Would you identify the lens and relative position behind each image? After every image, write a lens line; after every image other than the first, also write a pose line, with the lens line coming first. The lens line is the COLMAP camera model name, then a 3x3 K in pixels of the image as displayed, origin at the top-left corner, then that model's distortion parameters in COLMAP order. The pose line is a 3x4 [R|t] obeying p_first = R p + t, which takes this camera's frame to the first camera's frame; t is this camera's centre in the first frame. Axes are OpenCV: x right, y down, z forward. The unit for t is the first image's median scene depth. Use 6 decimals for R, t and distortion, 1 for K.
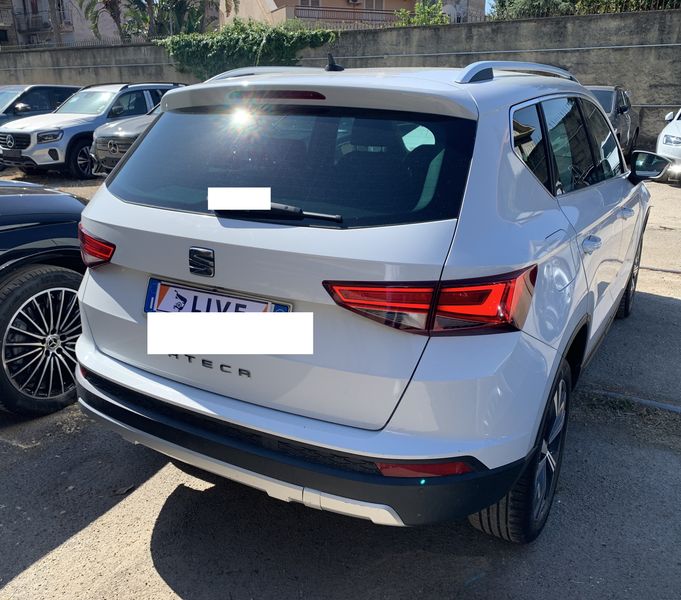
lens RADIAL K [[561.3, 0, 340.4], [0, 561.3, 296.2], [0, 0, 1]] dist [0.011664, -0.003875]
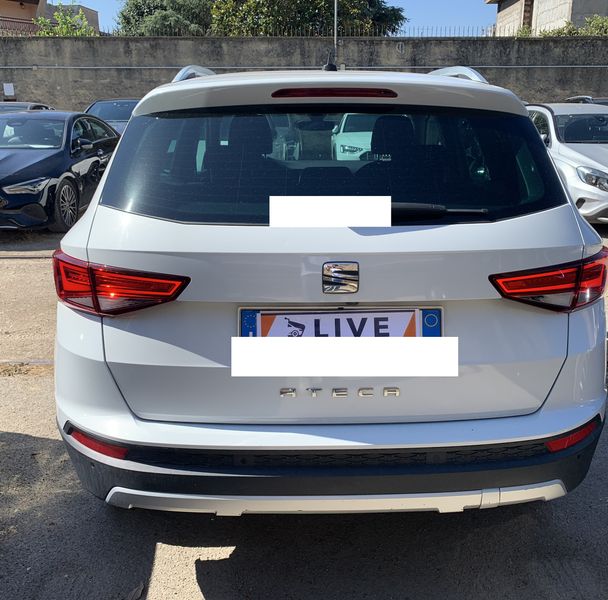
lens RADIAL K [[564.7, 0, 303.0], [0, 564.7, 297.8], [0, 0, 1]] dist [0.012995, 0.000000]
pose [[0.870192, -0.154903, 0.467730, -0.563257], [0.166370, 0.985917, 0.016992, -0.042776], [-0.463775, 0.063030, 0.883708, 0.192101]]
